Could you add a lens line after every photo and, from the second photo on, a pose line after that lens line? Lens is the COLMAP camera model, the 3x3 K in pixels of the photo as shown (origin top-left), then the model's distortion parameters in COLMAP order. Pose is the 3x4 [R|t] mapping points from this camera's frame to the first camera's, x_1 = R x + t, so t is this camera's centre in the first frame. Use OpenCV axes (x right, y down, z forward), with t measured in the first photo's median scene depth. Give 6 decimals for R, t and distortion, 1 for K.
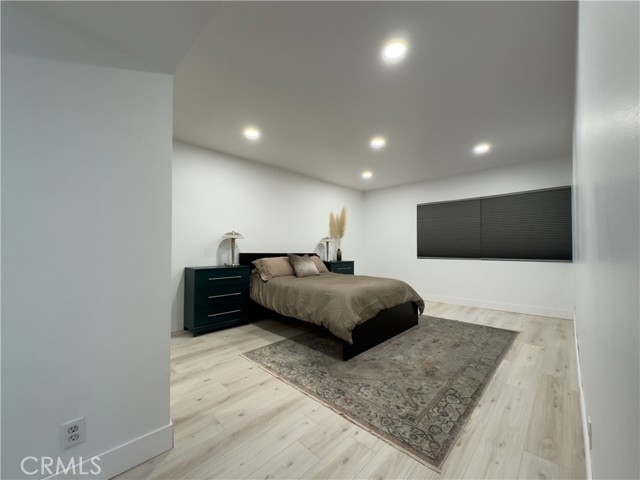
lens RADIAL K [[257.2, 0, 321.0], [0, 257.2, 240.3], [0, 0, 1]] dist [0.000467, -0.000722]
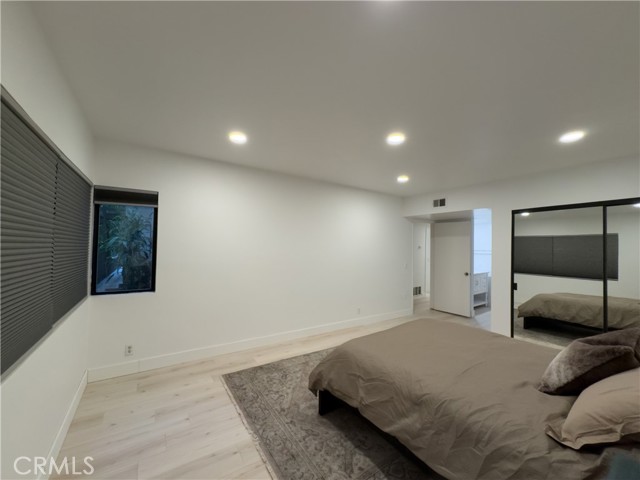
lens RADIAL K [[257.2, 0, 319.3], [0, 257.2, 241.4], [0, 0, 1]] dist [0.000467, -0.000722]
pose [[-0.976096, -0.012393, 0.216985, 0.312717], [-0.022442, 0.998784, -0.043907, -0.061934], [-0.216177, -0.047727, -0.975187, 2.032500]]
